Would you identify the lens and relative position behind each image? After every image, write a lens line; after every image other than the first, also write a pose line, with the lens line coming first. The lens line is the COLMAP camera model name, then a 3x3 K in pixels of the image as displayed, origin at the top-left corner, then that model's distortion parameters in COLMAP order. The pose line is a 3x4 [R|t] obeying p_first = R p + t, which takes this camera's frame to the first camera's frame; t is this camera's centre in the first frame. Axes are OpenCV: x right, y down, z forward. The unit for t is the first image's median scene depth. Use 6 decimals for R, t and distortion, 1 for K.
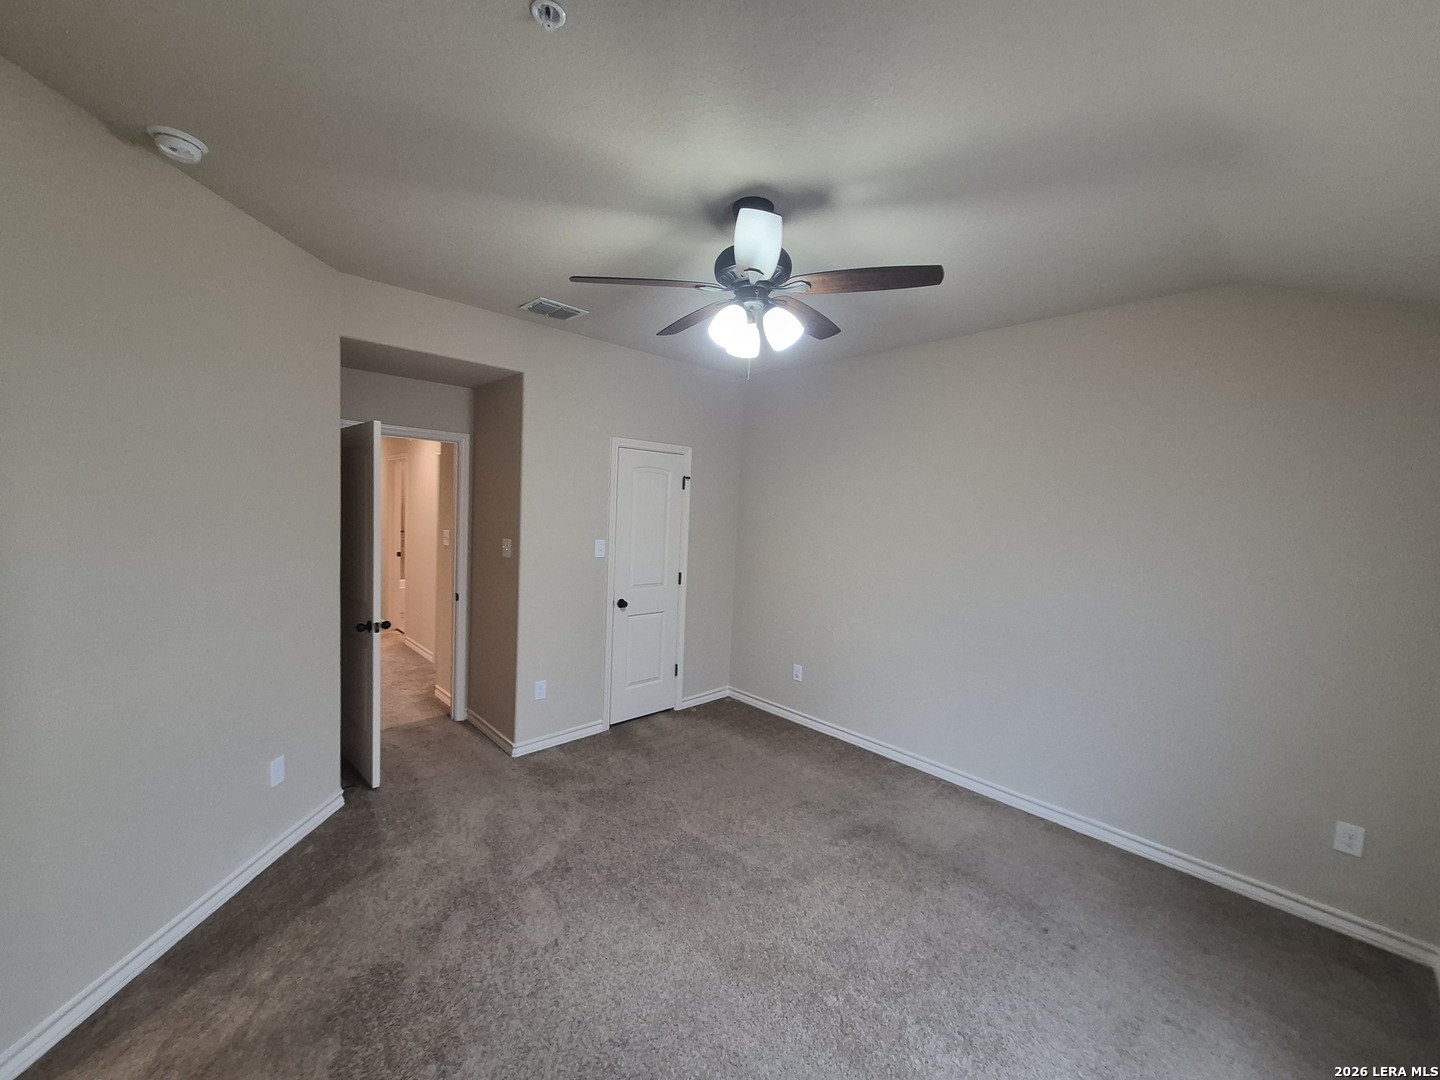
lens RADIAL K [[534.7, 0, 717.0], [0, 534.7, 543.6], [0, 0, 1]] dist [0.001524, 0.000040]
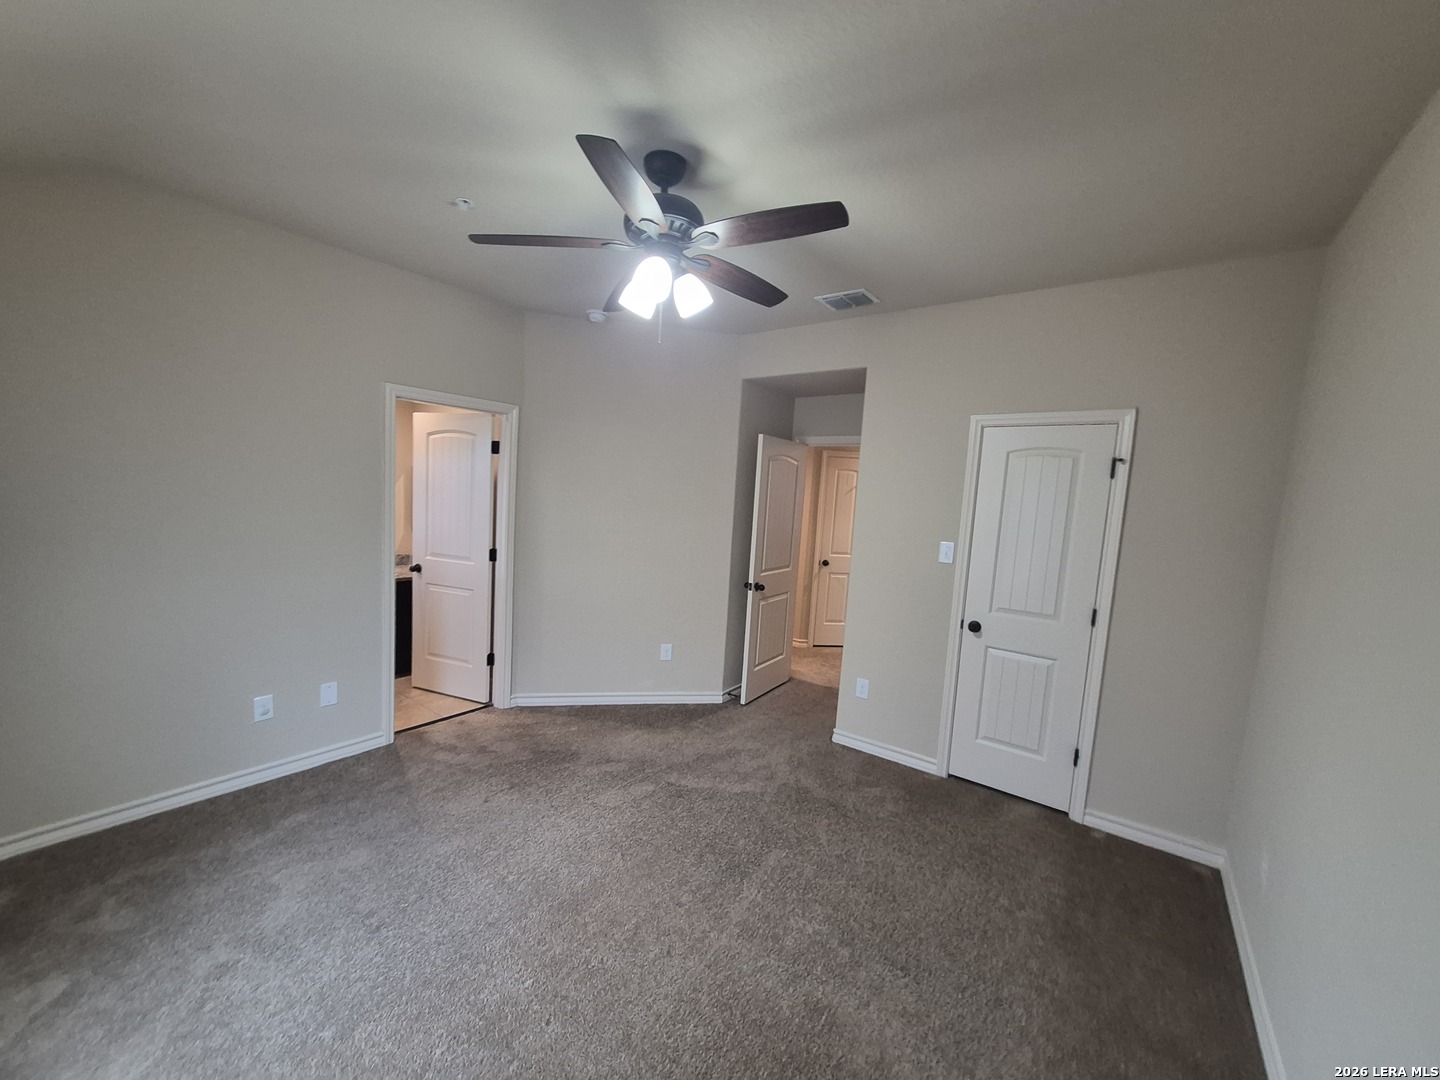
lens RADIAL K [[534.7, 0, 717.0], [0, 534.7, 543.6], [0, 0, 1]] dist [0.001524, 0.000040]
pose [[0.220578, 0.054942, -0.973821, 0.546739], [-0.120617, 0.992285, 0.028663, 0.016127], [0.967883, 0.111137, 0.225503, 0.495209]]
